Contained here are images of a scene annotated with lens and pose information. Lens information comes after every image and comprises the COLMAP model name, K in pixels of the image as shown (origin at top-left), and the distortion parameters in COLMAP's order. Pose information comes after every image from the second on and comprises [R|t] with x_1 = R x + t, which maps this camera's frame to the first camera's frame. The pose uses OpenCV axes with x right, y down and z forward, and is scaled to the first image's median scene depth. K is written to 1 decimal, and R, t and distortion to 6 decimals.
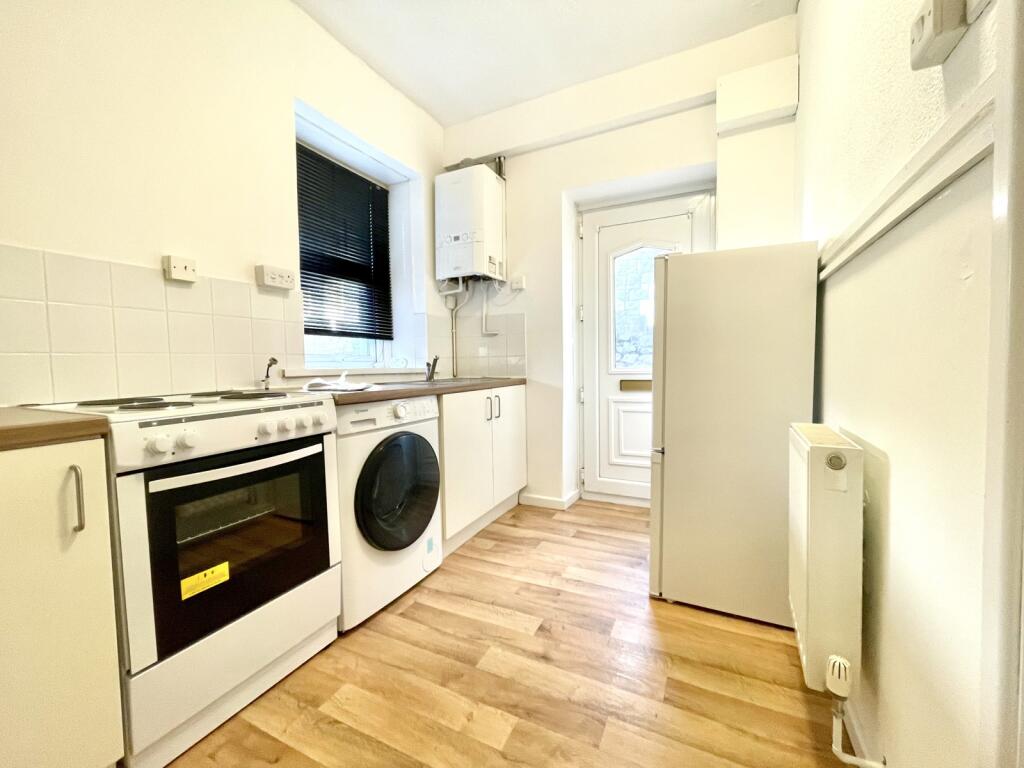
lens RADIAL K [[412.6, 0, 512.0], [0, 412.6, 384.0], [0, 0, 1]] dist [-0.001742, -0.000563]
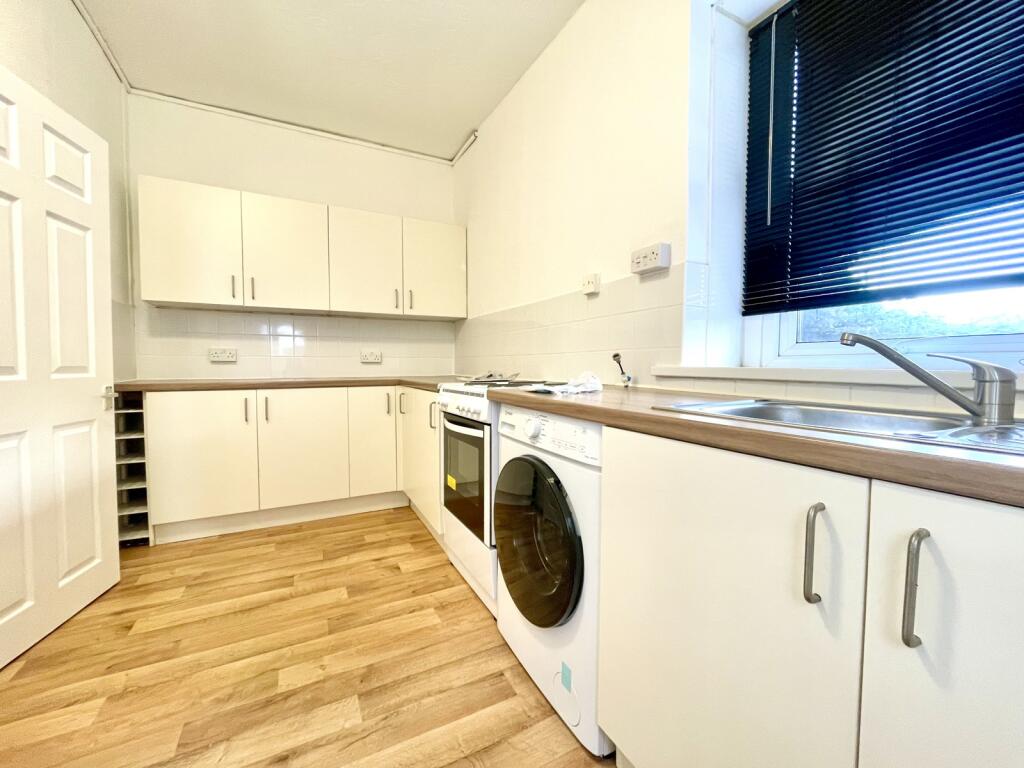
lens RADIAL K [[412.6, 0, 512.0], [0, 412.6, 384.0], [0, 0, 1]] dist [-0.001742, -0.000563]
pose [[-0.597042, 0.049371, -0.800689, 0.395954], [-0.029661, 0.996063, 0.083535, -0.082263], [0.801661, 0.073623, -0.593228, 1.737881]]
